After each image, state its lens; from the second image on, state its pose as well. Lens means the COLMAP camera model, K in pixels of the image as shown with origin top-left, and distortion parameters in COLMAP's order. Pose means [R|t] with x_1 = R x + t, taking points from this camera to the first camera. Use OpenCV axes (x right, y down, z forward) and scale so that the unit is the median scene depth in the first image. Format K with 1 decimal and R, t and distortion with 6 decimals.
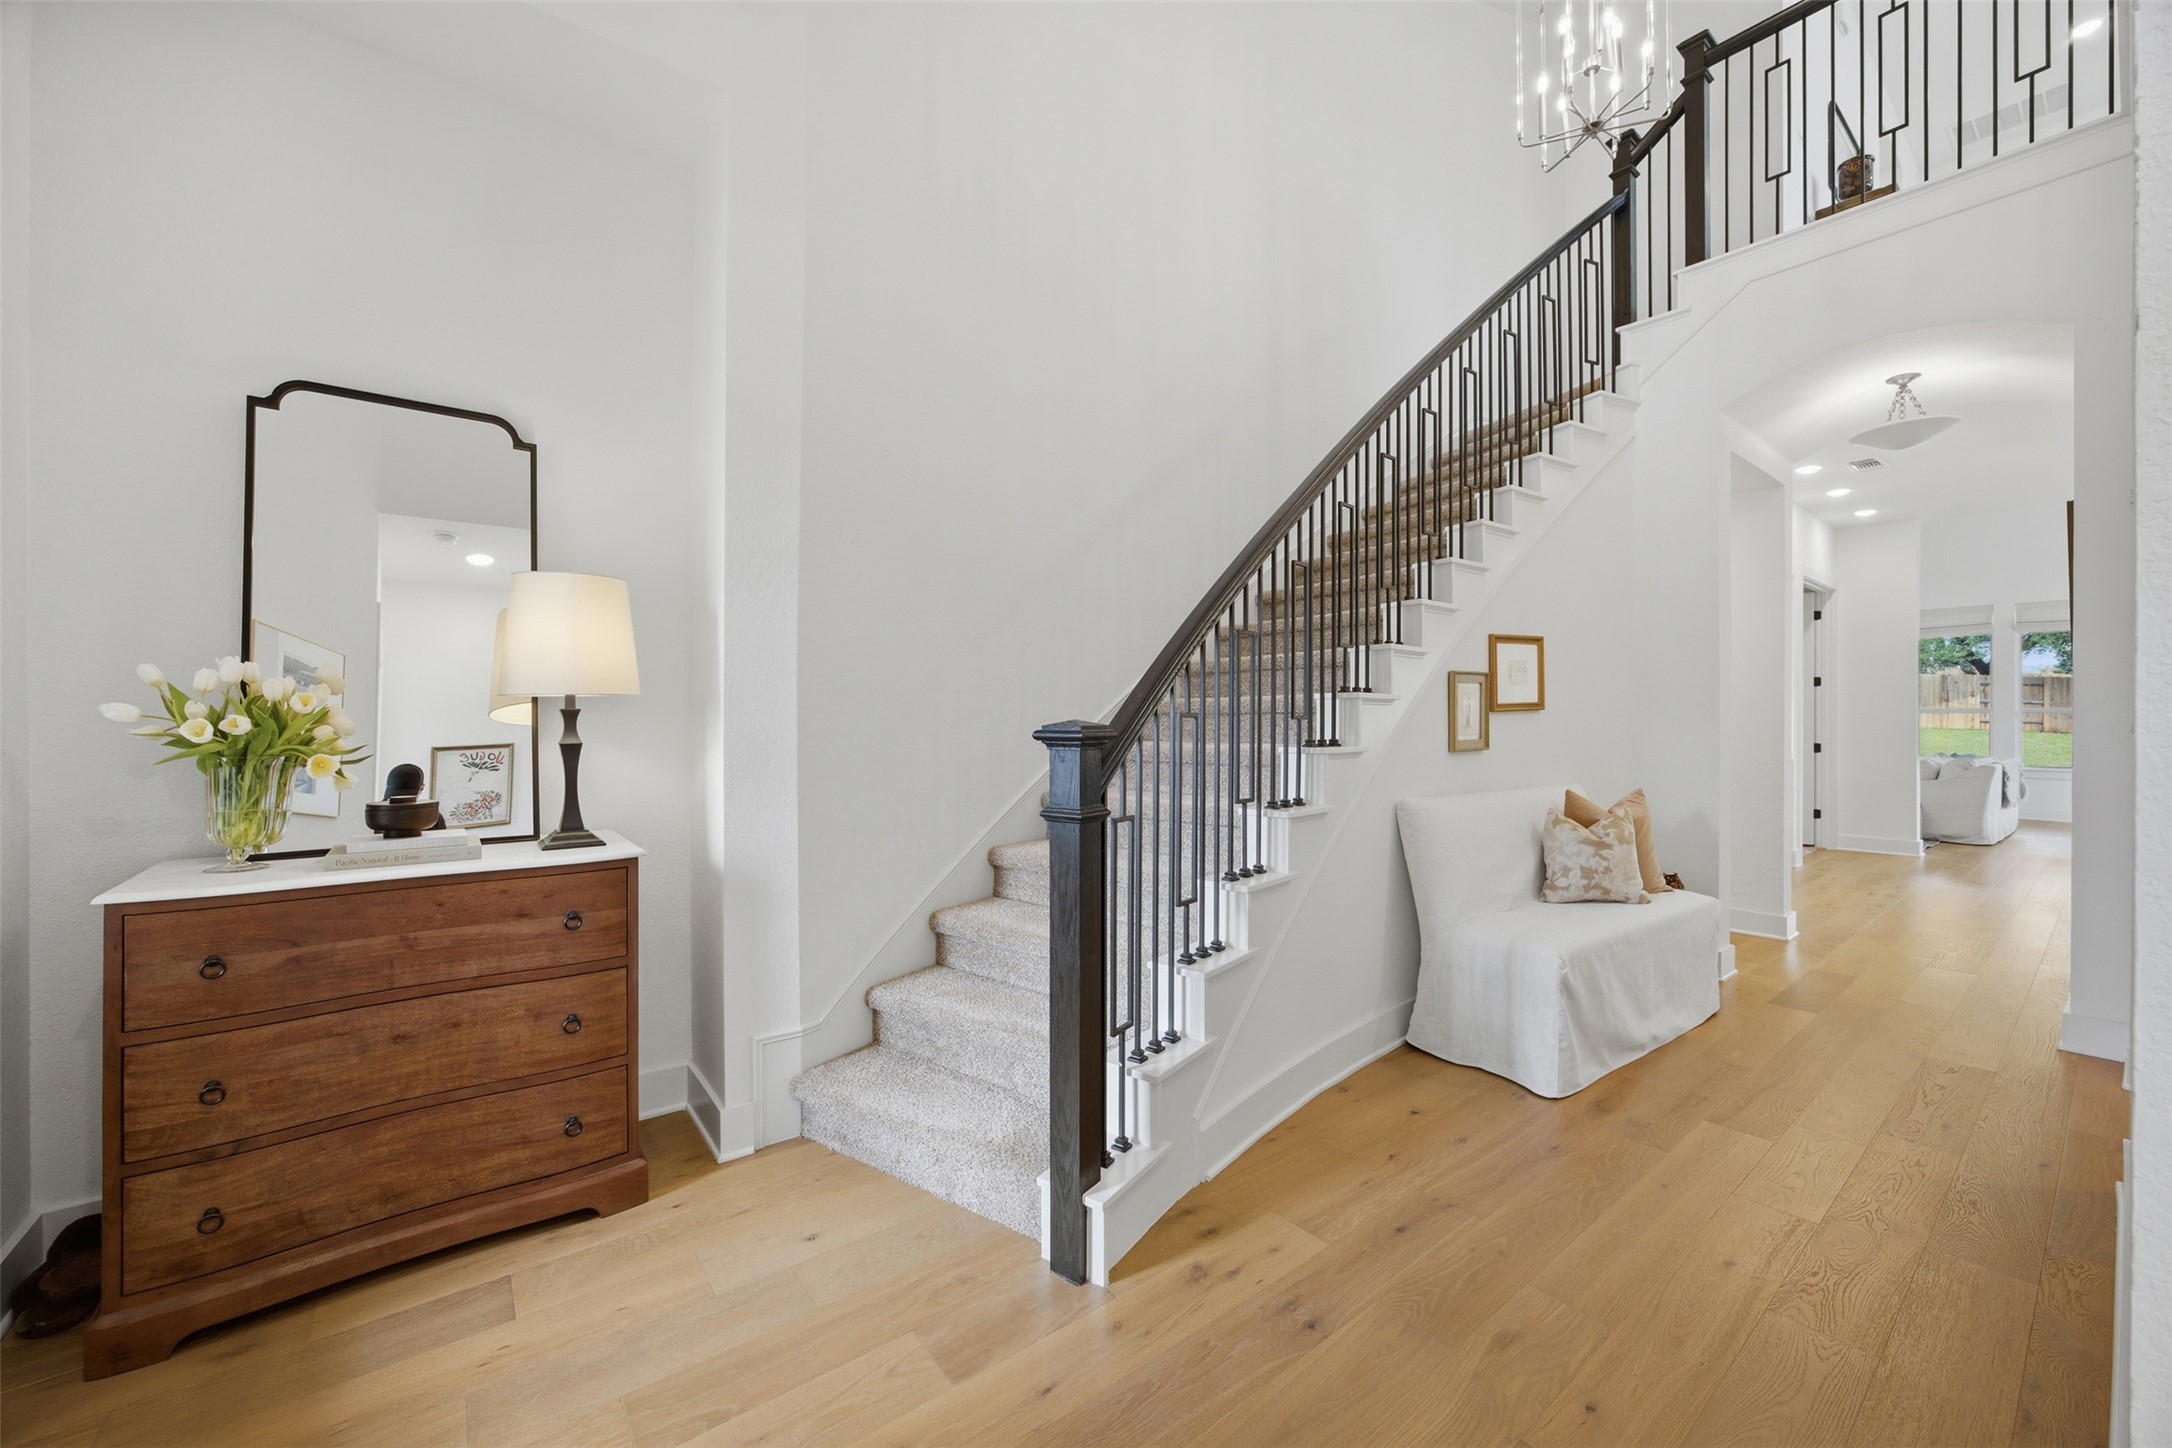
lens RADIAL K [[831.8, 0, 1086.0], [0, 831.8, 724.0], [0, 0, 1]] dist [-0.053218, 0.013084]
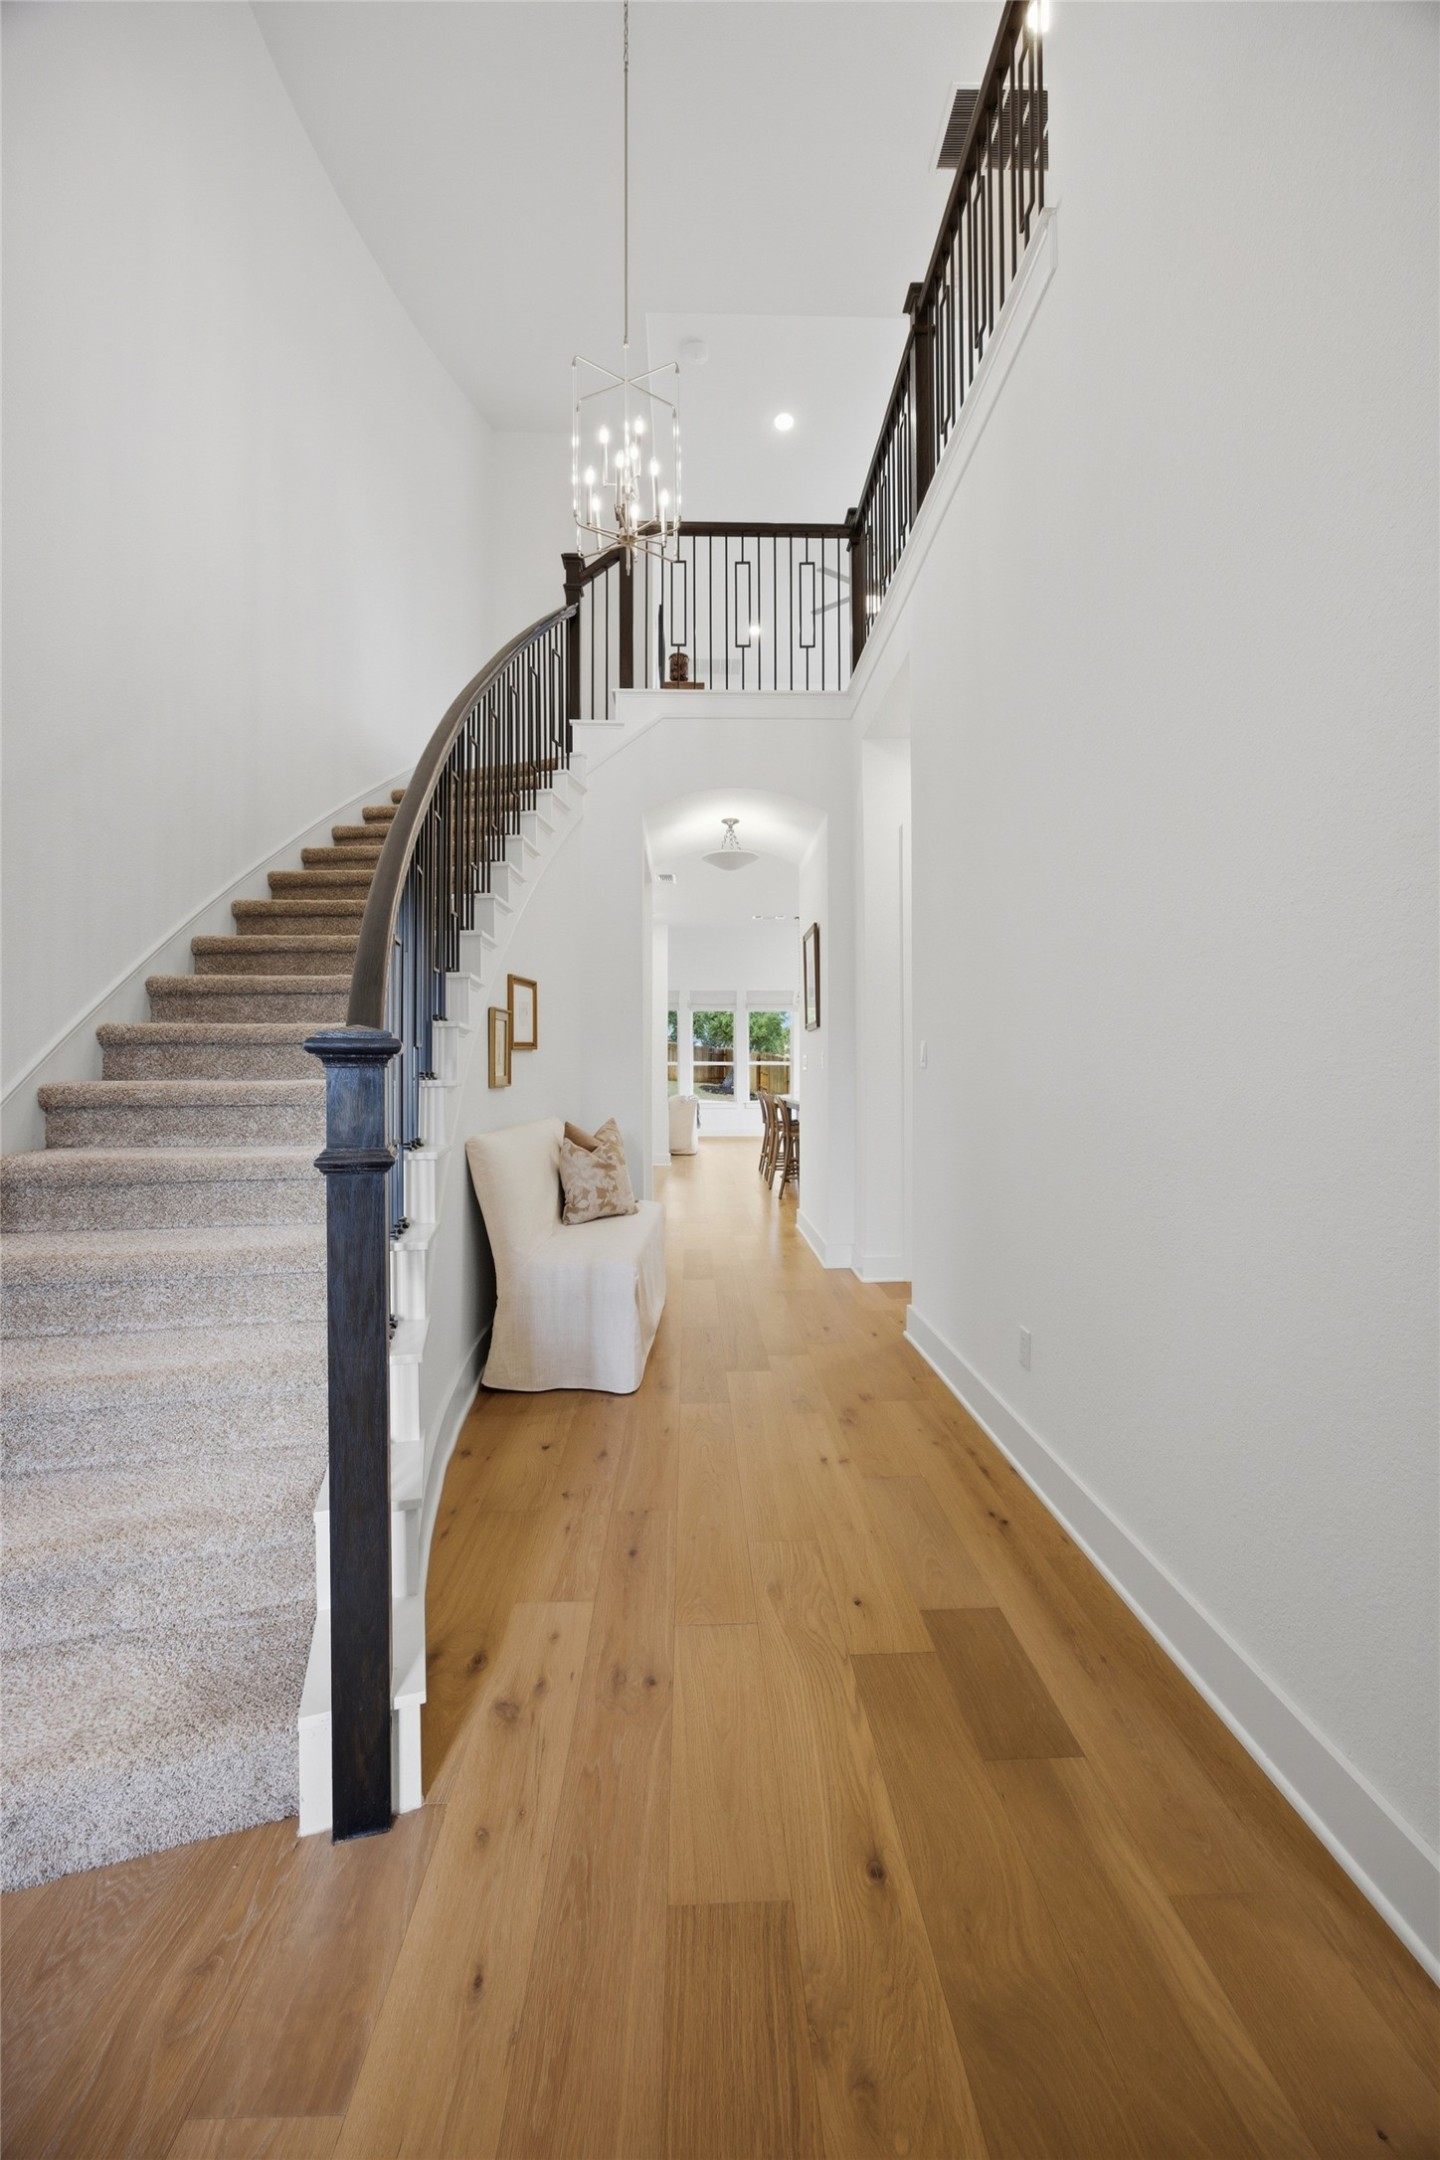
lens RADIAL K [[824.5, 0, 726.3], [0, 824.5, 1083.2], [0, 0, 1]] dist [-0.051327, 0.012928]
pose [[0.580585, -0.012017, 0.814111, -0.206895], [0.008577, 0.999926, 0.008643, 0.022073], [-0.814154, 0.001964, 0.580645, 0.192375]]
